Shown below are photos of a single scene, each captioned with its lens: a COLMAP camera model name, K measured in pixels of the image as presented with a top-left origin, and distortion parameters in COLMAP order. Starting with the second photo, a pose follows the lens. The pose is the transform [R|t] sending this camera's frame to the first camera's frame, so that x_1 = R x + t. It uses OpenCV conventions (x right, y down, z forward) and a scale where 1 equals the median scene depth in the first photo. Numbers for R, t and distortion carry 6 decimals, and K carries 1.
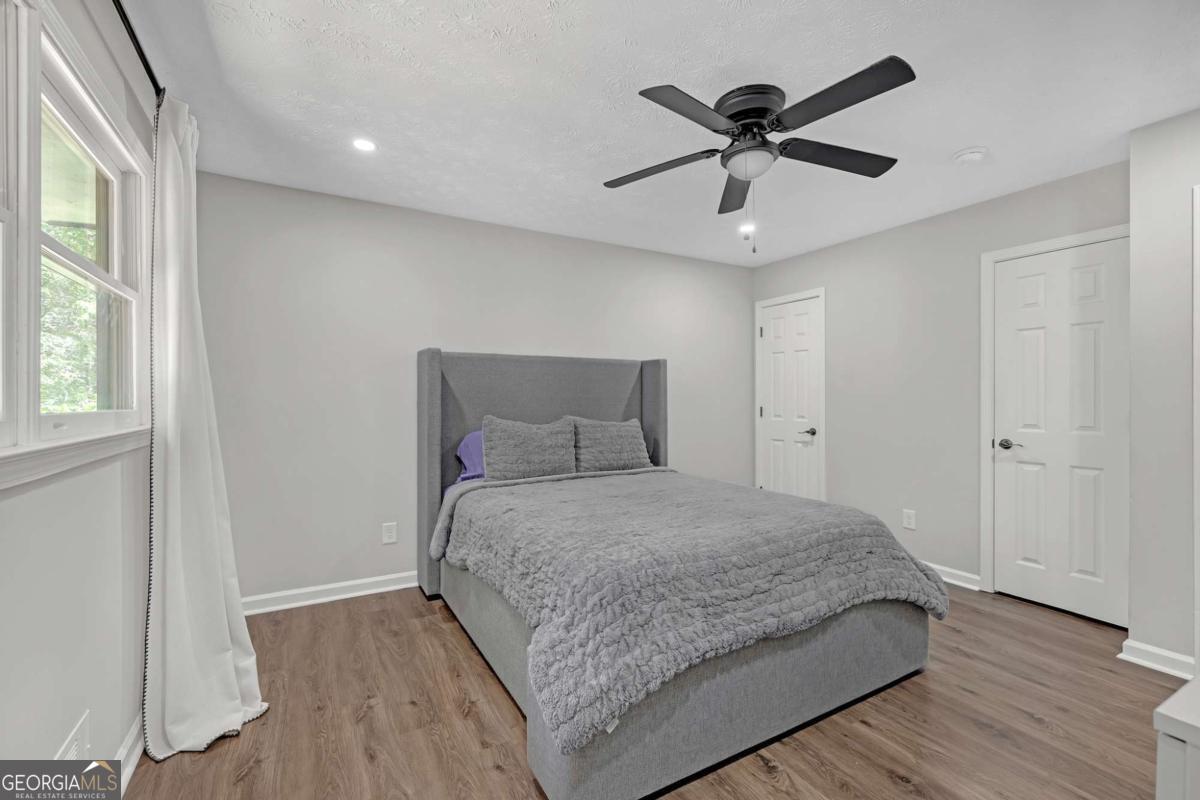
lens RADIAL K [[515.5, 0, 588.4], [0, 515.5, 399.0], [0, 0, 1]] dist [-0.002811, 0.001008]
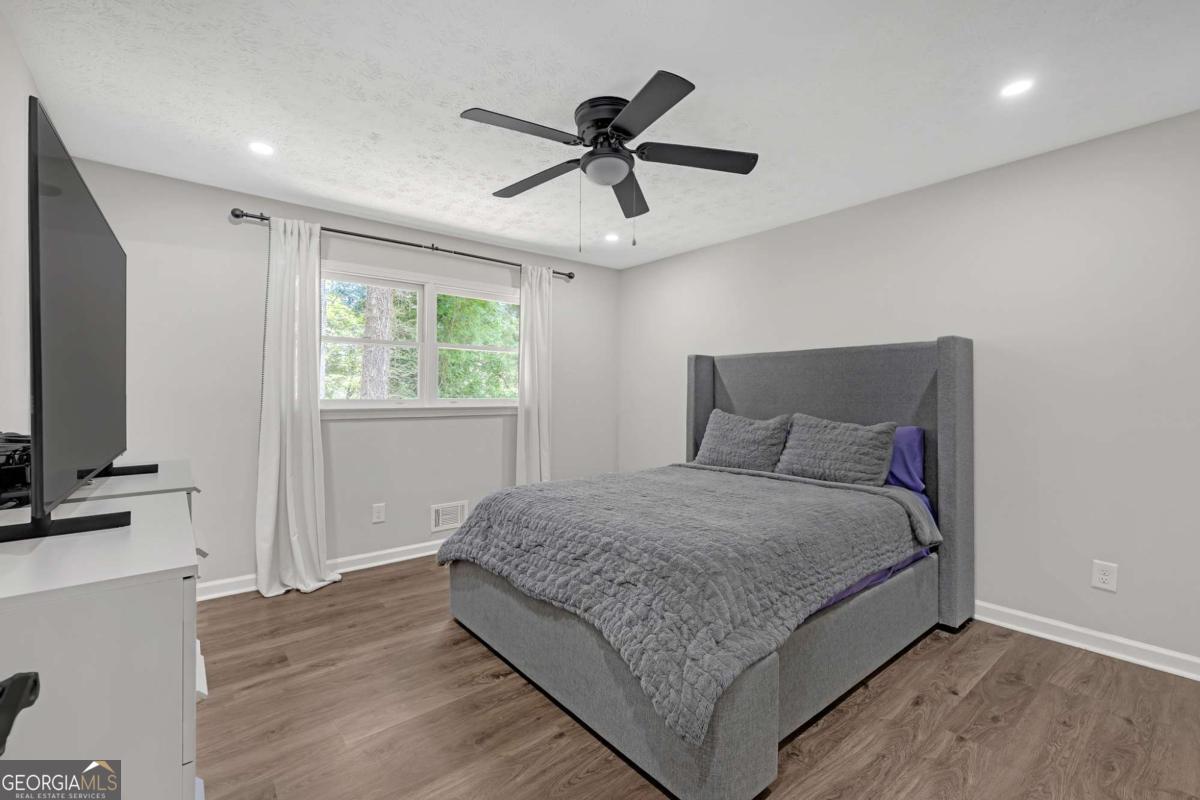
lens RADIAL K [[515.5, 0, 589.8], [0, 515.5, 398.3], [0, 0, 1]] dist [-0.002811, 0.001008]
pose [[0.151797, 0.002468, -0.988409, 1.437122], [-0.003754, 0.999991, 0.001921, 0.011971], [0.988405, 0.003418, 0.151805, 0.887487]]
